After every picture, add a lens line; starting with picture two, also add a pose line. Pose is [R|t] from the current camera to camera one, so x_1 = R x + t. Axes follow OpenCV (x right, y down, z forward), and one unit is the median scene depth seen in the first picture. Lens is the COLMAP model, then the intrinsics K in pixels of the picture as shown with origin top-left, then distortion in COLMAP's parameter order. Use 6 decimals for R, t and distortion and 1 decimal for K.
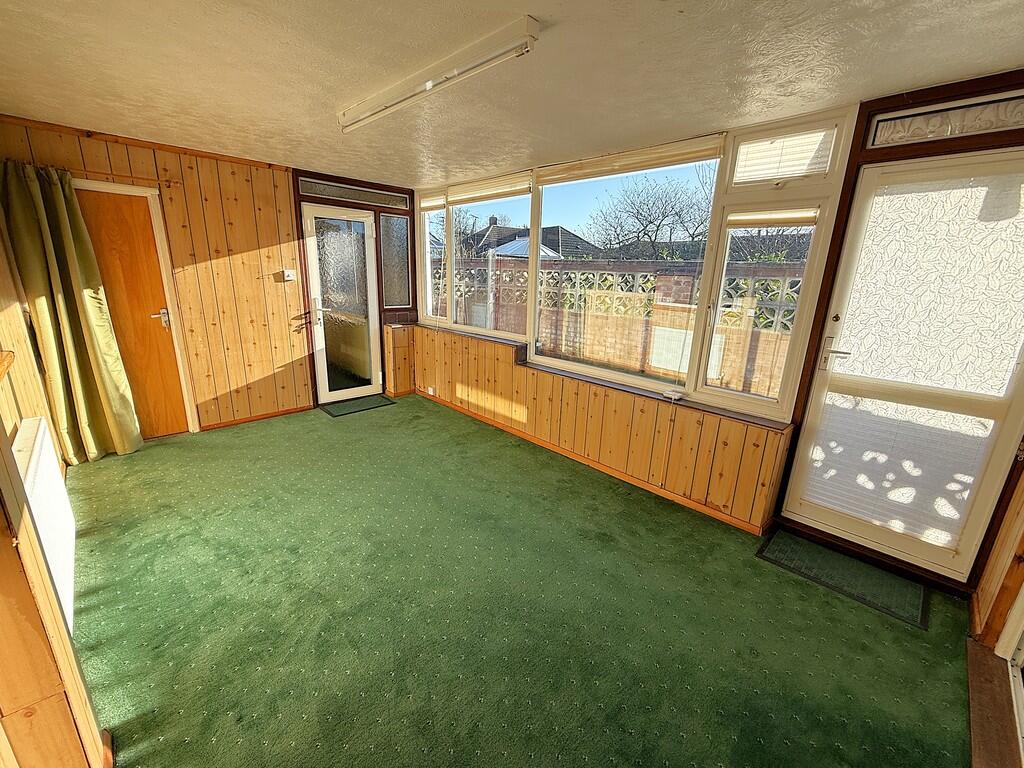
lens RADIAL K [[413.6, 0, 511.2], [0, 413.6, 382.5], [0, 0, 1]] dist [0.000568, 0.000098]
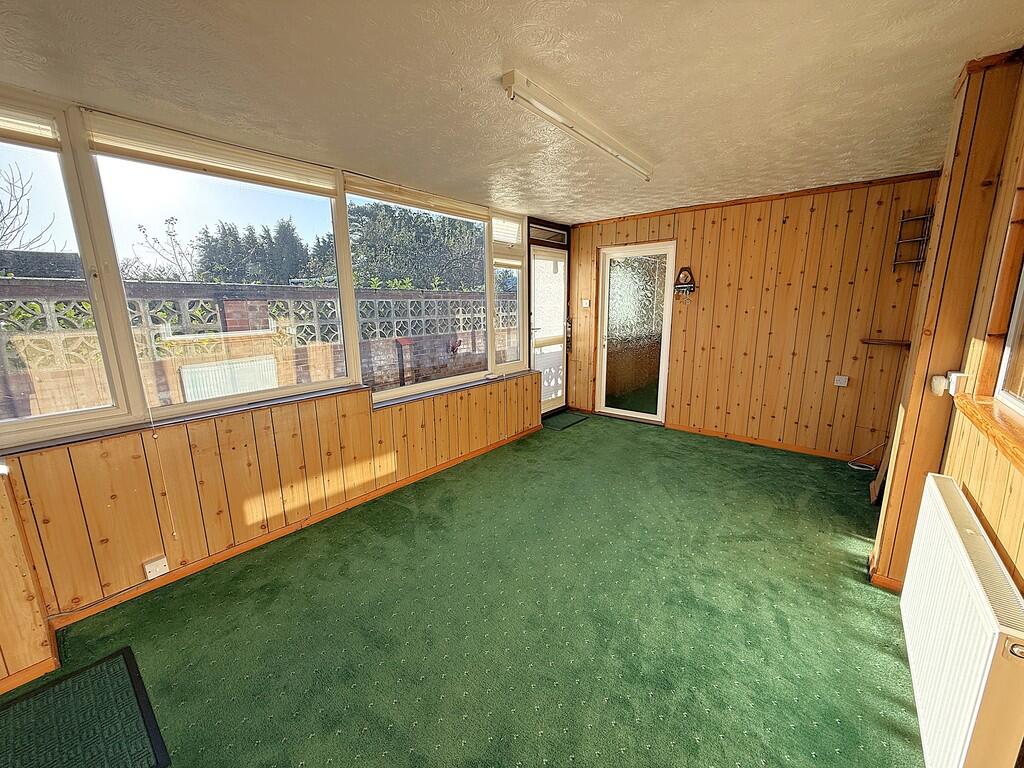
lens RADIAL K [[403.2, 0, 512.0], [0, 403.2, 384.0], [0, 0, 1]] dist [-0.000921, -0.000148]
pose [[-0.099081, -0.224953, 0.969319, -0.886400], [0.270708, 0.931279, 0.243796, -0.242034], [-0.957549, 0.286558, -0.031375, 0.871525]]
